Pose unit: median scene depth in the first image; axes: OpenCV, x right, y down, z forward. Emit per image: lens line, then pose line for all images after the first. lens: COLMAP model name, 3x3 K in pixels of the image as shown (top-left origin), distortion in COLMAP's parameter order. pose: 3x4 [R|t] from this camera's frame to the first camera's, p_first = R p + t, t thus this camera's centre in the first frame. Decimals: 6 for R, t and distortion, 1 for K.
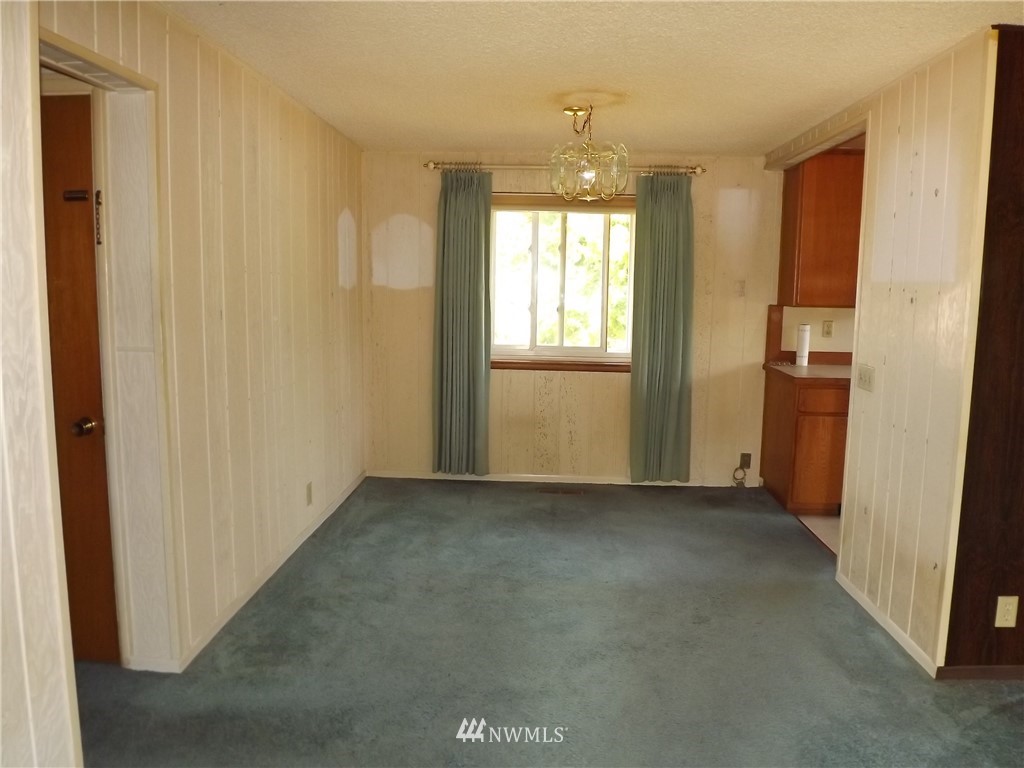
lens RADIAL K [[734.0, 0, 507.7], [0, 734.0, 382.6], [0, 0, 1]] dist [-0.099912, 0.048488]
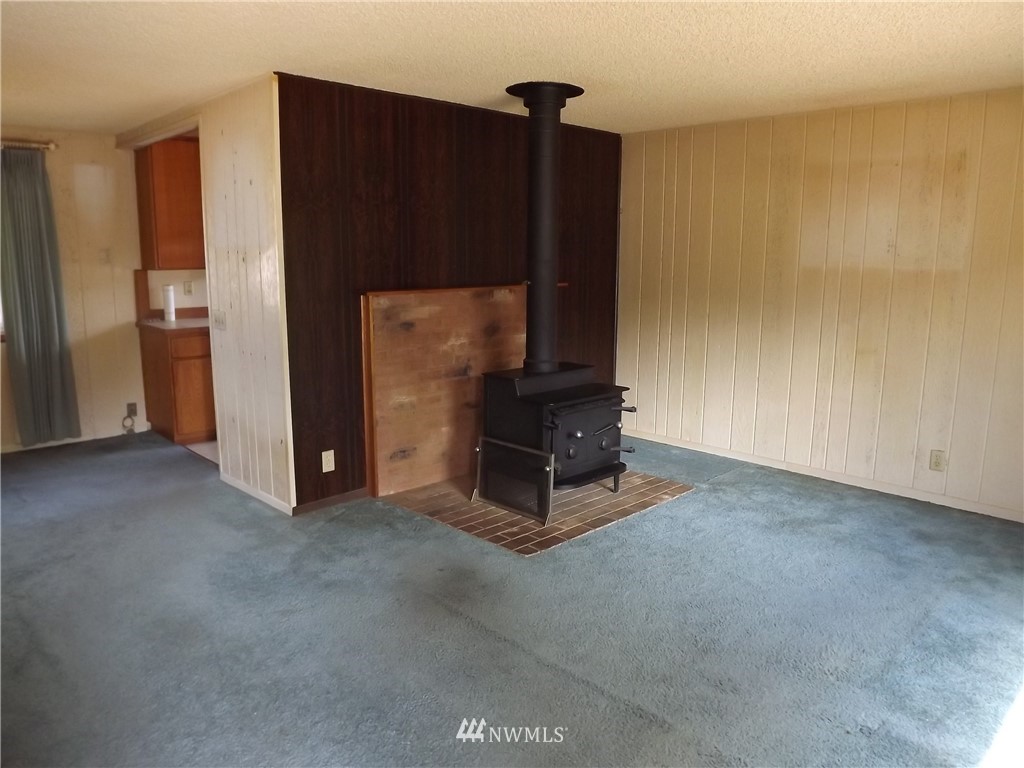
lens RADIAL K [[734.0, 0, 507.7], [0, 734.0, 382.6], [0, 0, 1]] dist [-0.099912, 0.048488]
pose [[0.678834, -0.135502, 0.721681, -0.084943], [0.103400, 0.990673, 0.088746, 0.032409], [-0.726975, 0.014379, 0.686513, -0.217811]]
